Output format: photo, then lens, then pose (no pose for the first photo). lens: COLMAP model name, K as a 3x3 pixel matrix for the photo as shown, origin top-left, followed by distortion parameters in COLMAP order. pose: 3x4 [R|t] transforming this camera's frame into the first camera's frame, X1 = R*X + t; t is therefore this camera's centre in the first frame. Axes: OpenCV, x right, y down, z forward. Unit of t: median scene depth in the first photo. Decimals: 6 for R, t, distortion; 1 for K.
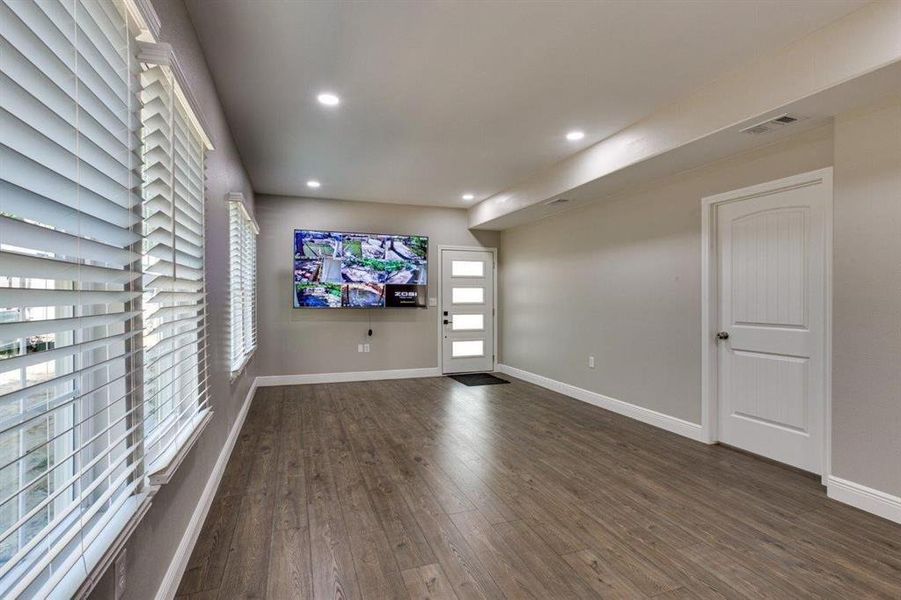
lens RADIAL K [[437.5, 0, 449.5], [0, 437.5, 298.3], [0, 0, 1]] dist [0.000135, 0.001122]
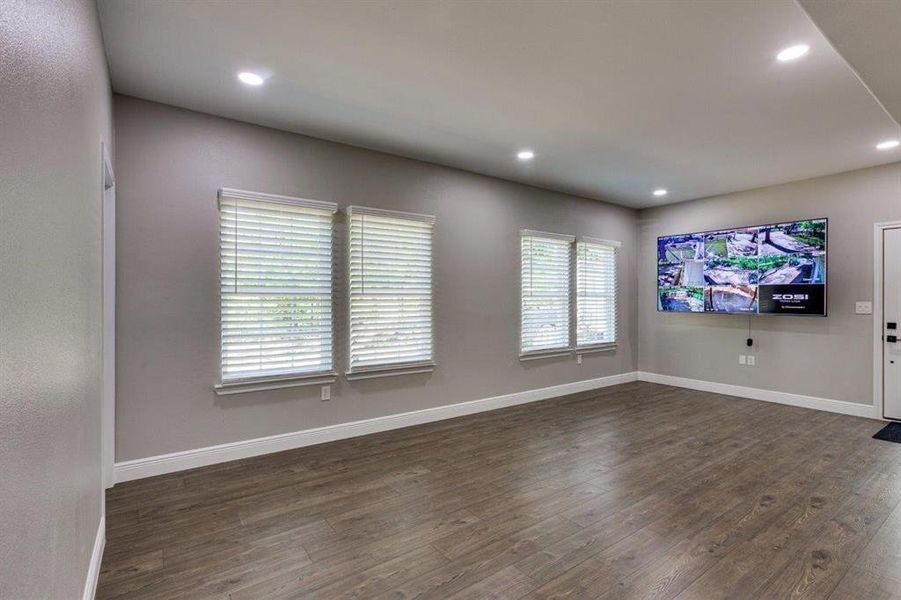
lens RADIAL K [[437.5, 0, 450.4], [0, 437.5, 302.1], [0, 0, 1]] dist [0.000135, 0.001122]
pose [[0.262123, 0.005723, -0.965018, 0.516477], [0.002205, 0.999976, 0.006529, -0.007213], [0.965032, -0.003839, 0.262104, 0.221732]]
